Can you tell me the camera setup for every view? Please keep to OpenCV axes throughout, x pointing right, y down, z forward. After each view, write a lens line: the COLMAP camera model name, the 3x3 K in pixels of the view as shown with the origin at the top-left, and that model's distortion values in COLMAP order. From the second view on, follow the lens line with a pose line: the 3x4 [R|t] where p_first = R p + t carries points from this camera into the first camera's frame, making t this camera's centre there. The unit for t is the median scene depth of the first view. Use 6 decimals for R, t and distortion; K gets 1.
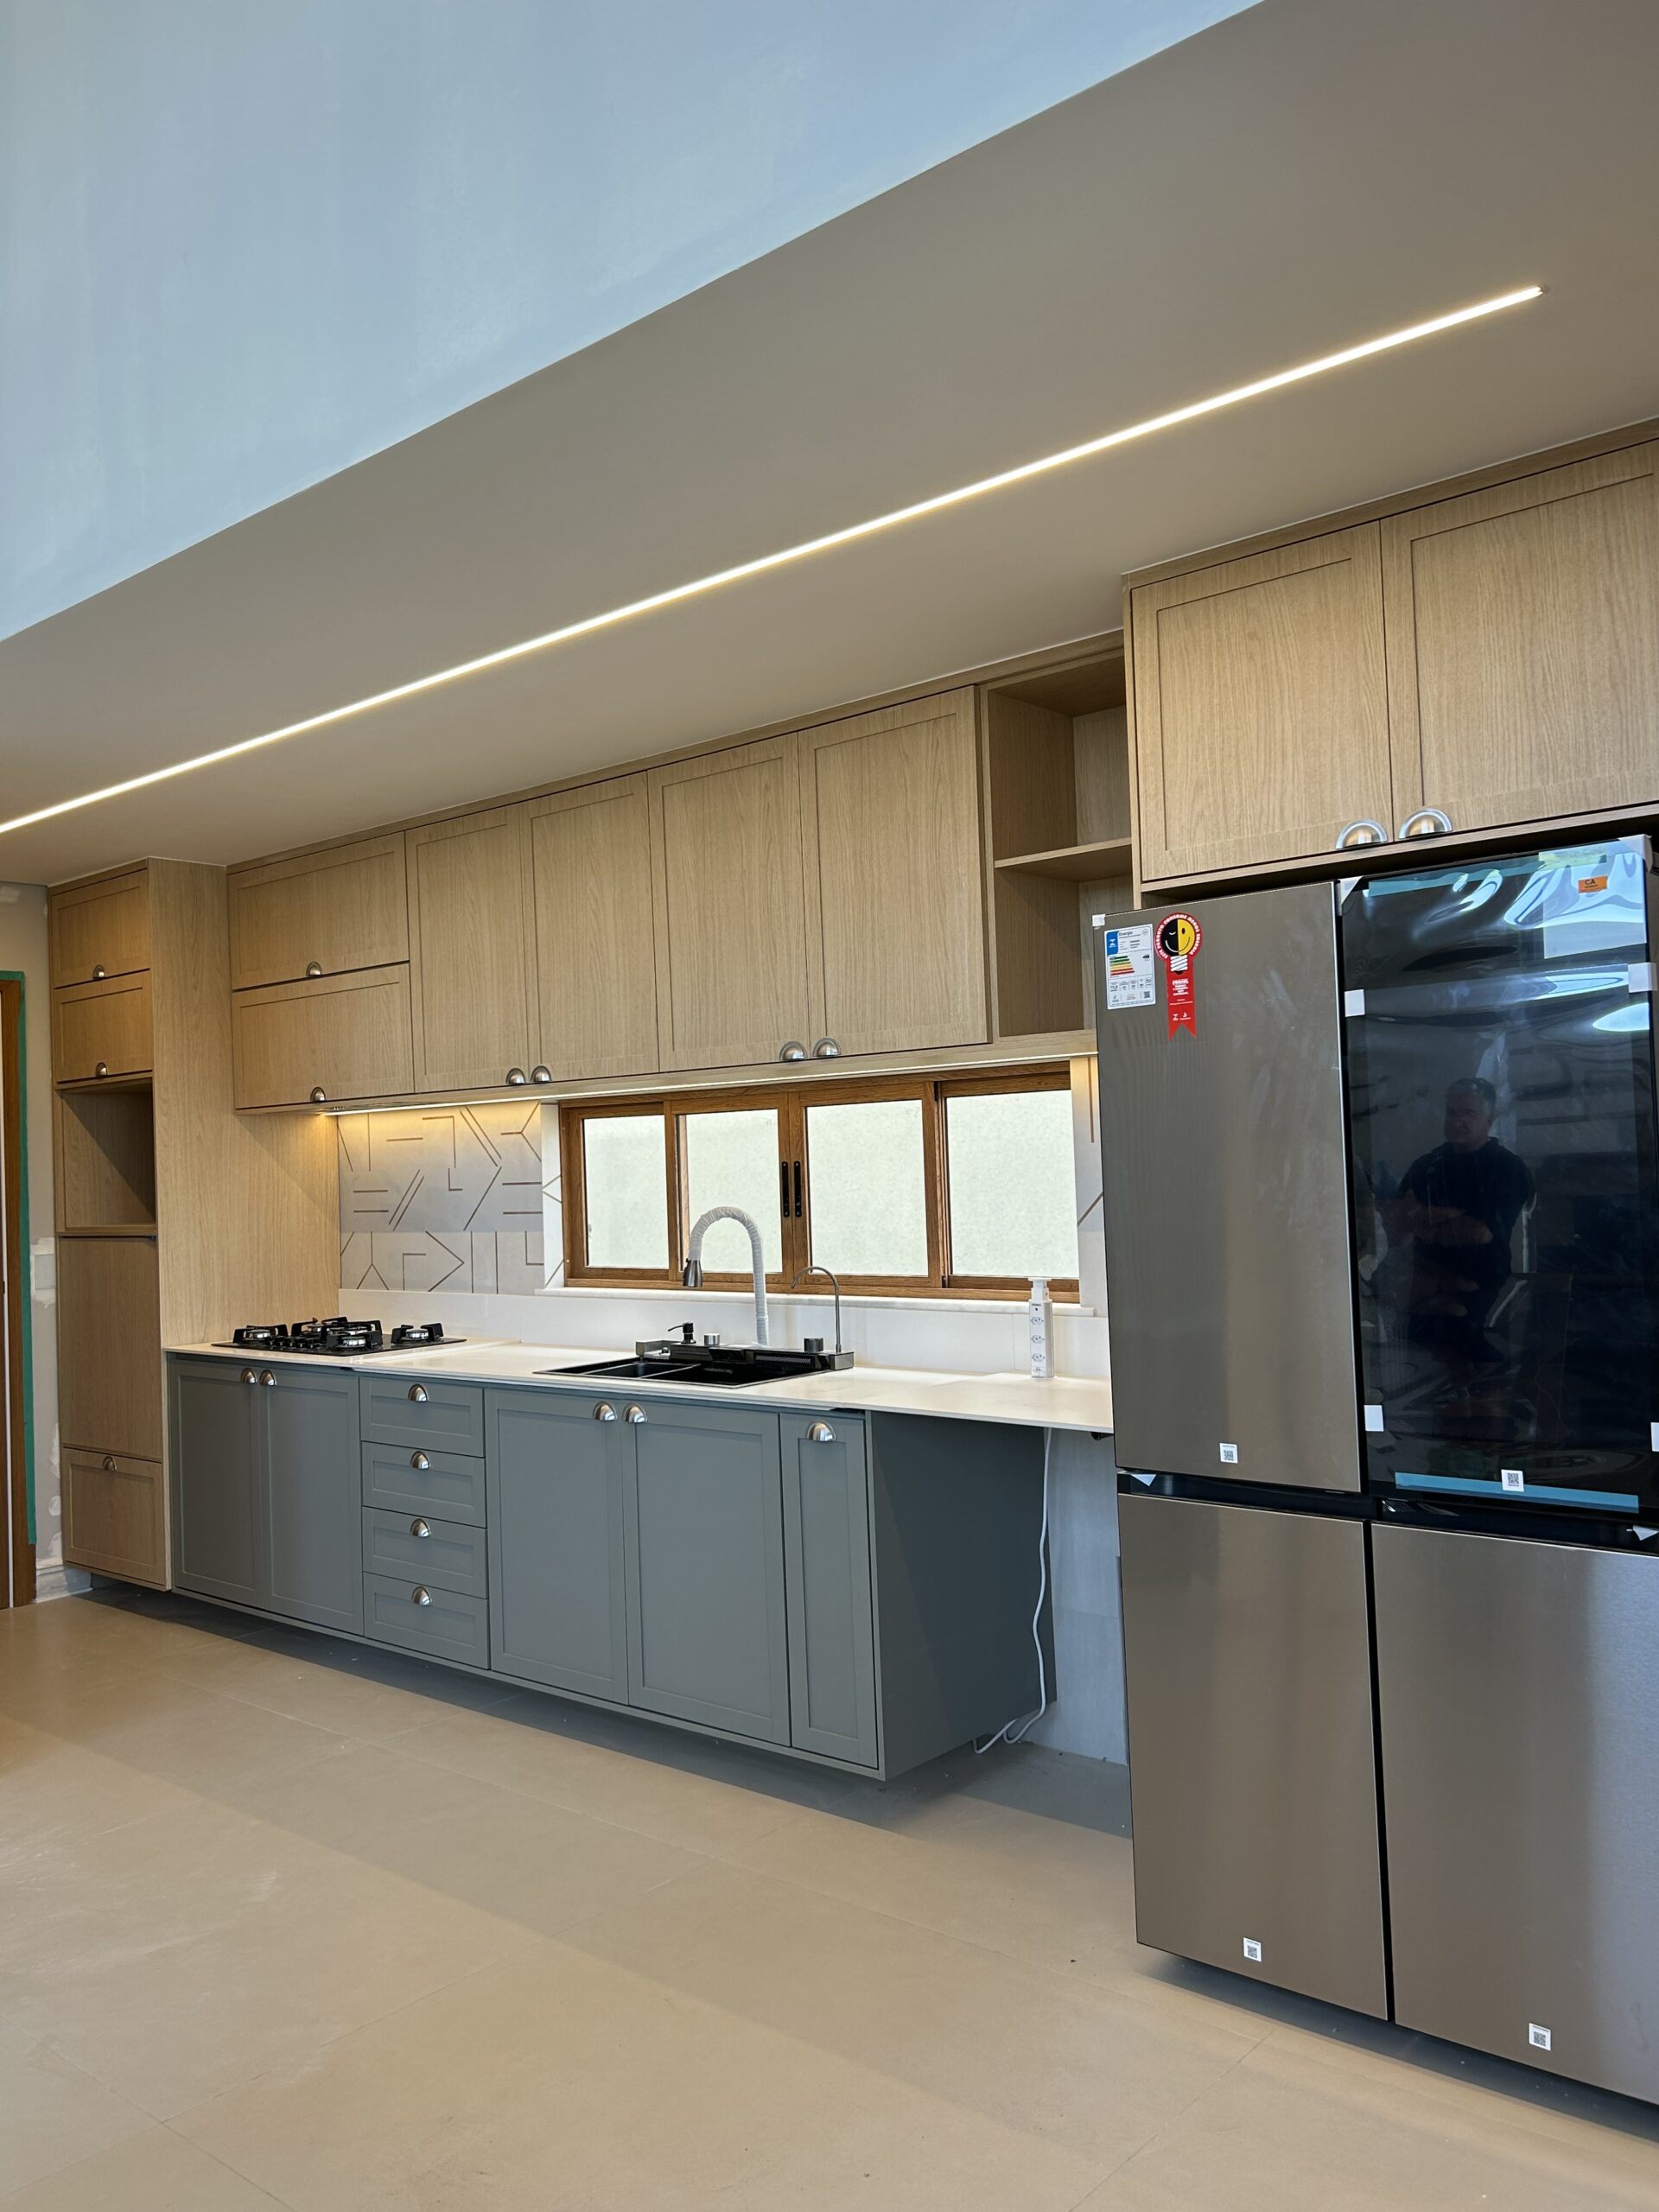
lens RADIAL K [[1682.2, 0, 831.7], [0, 1682.2, 1130.9], [0, 0, 1]] dist [0.124764, -0.333132]
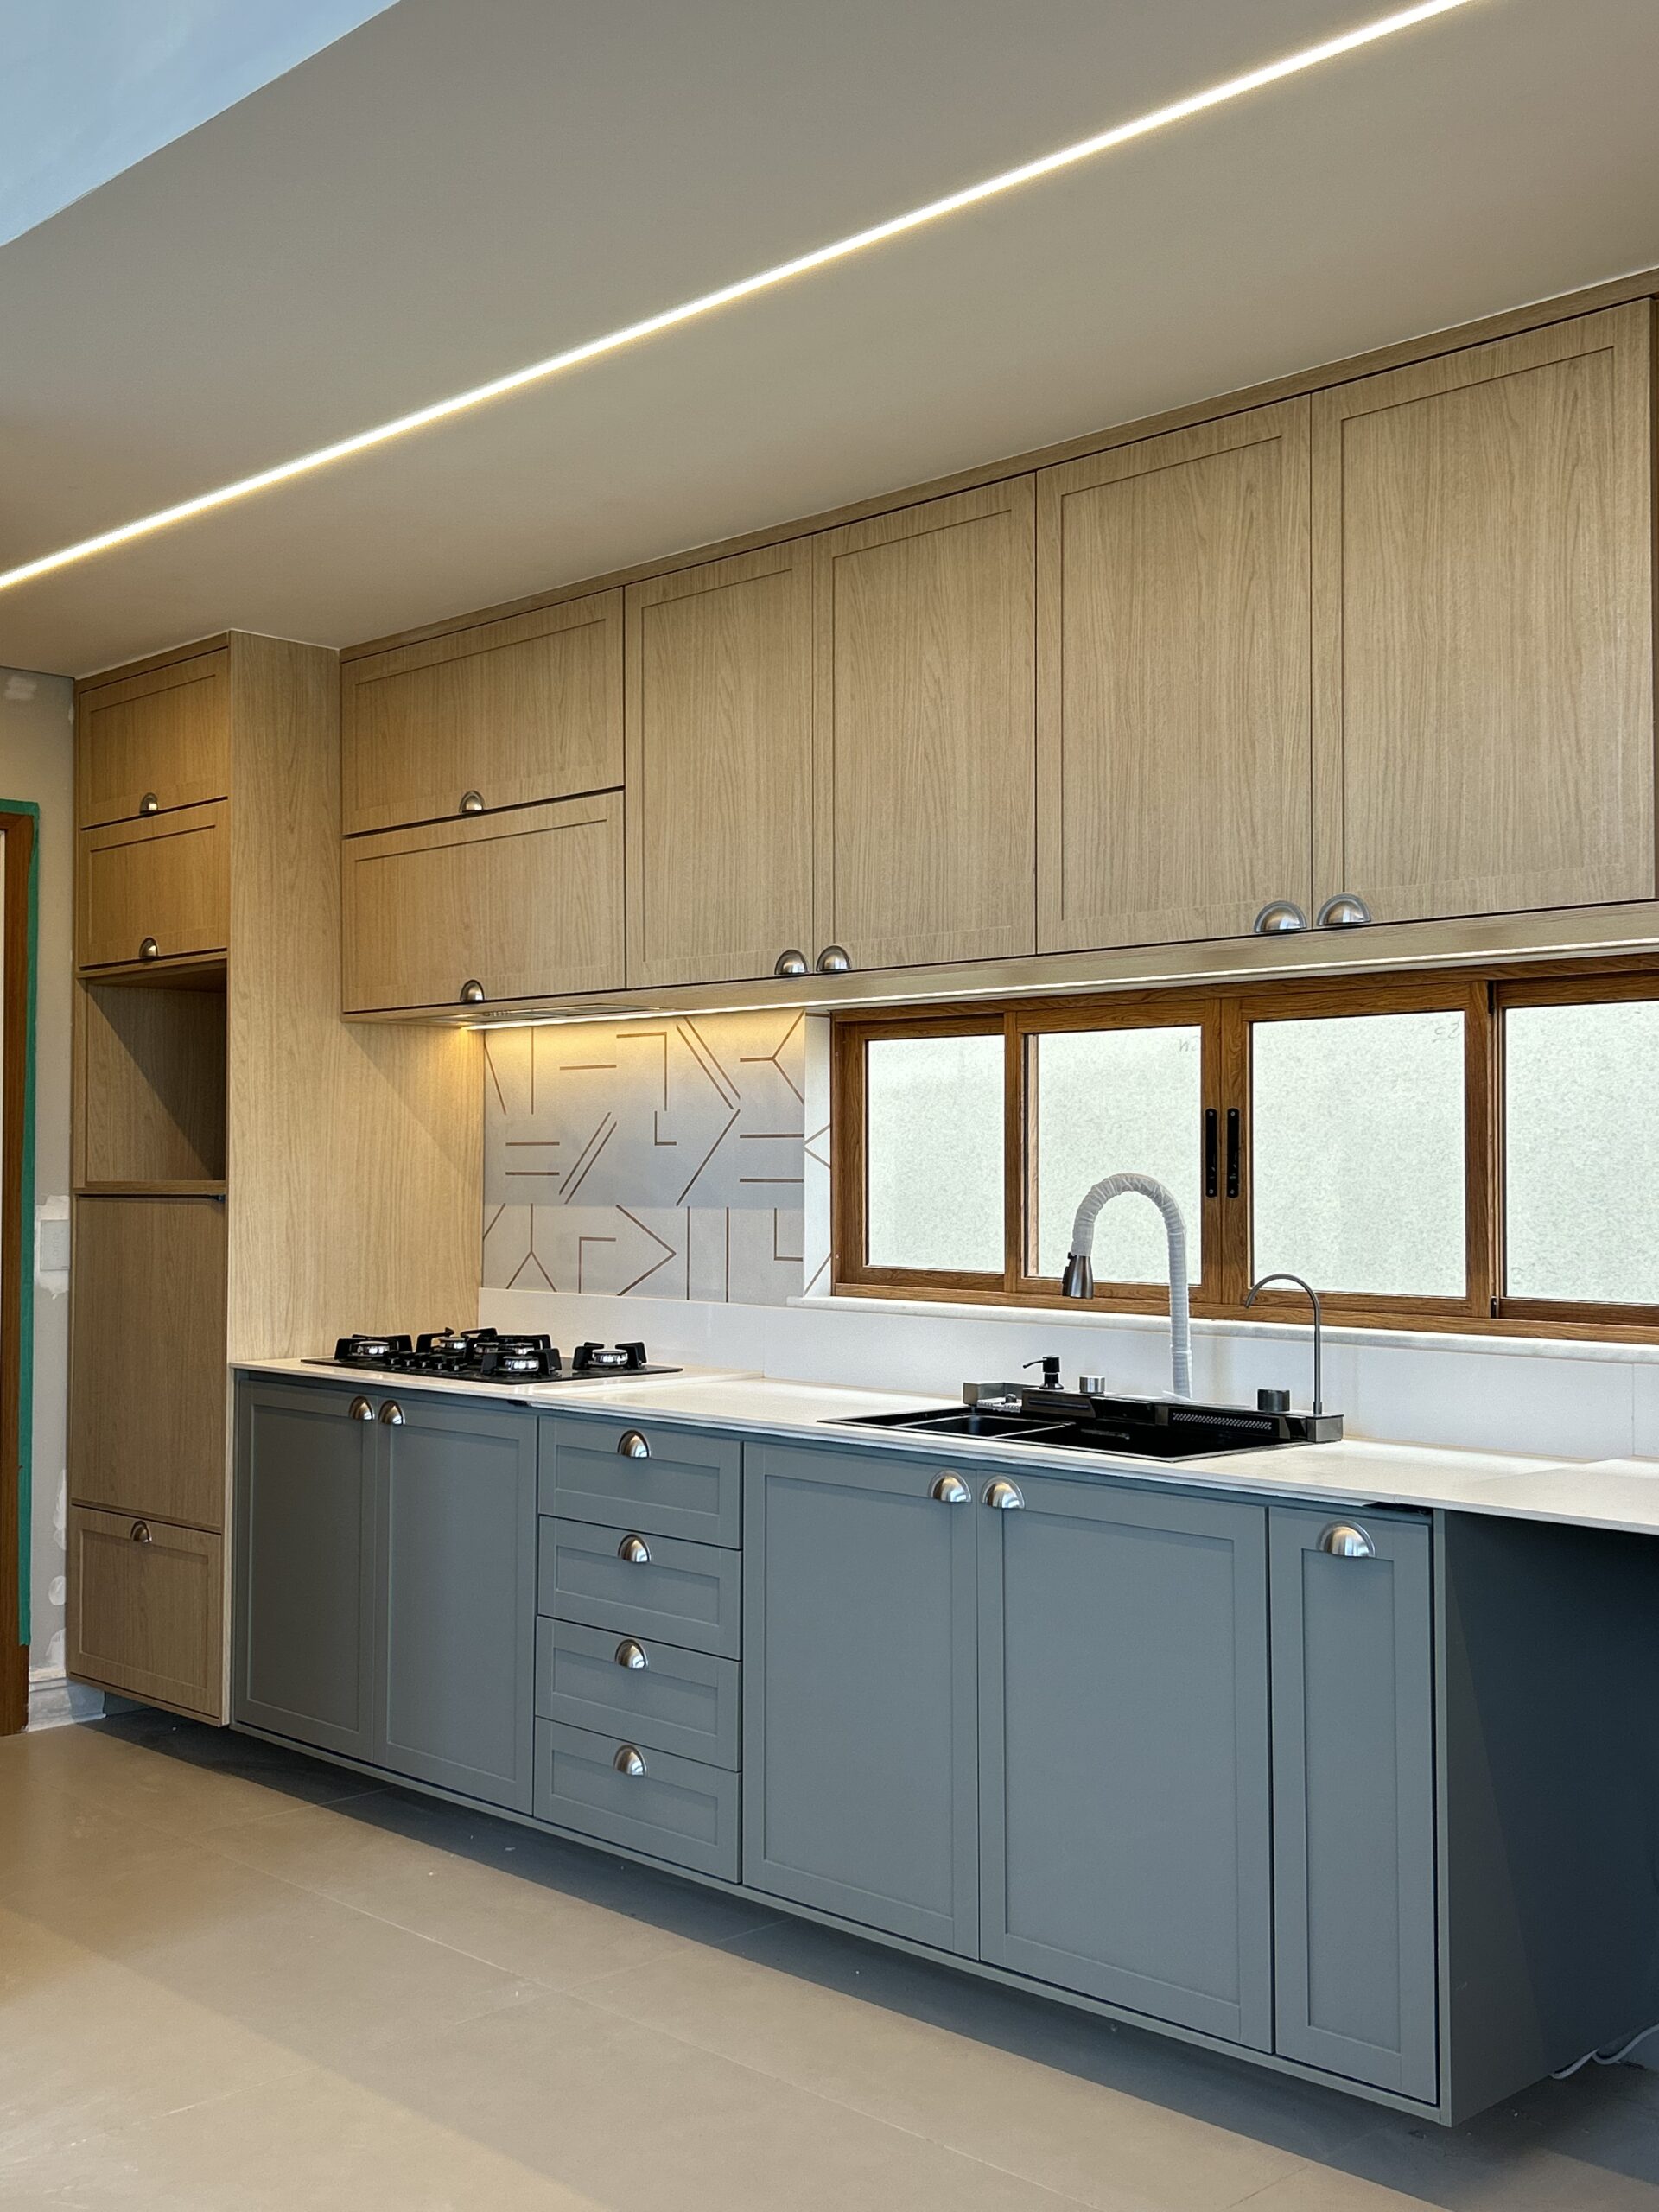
lens RADIAL K [[2322.2, 0, 832.4], [0, 2322.2, 1136.5], [0, 0, 1]] dist [0.211195, -0.780004]
pose [[0.995248, 0.035975, -0.090486, -0.089306], [-0.035307, 0.999336, 0.008967, 0.025708], [0.090749, -0.005730, 0.995857, 0.117179]]
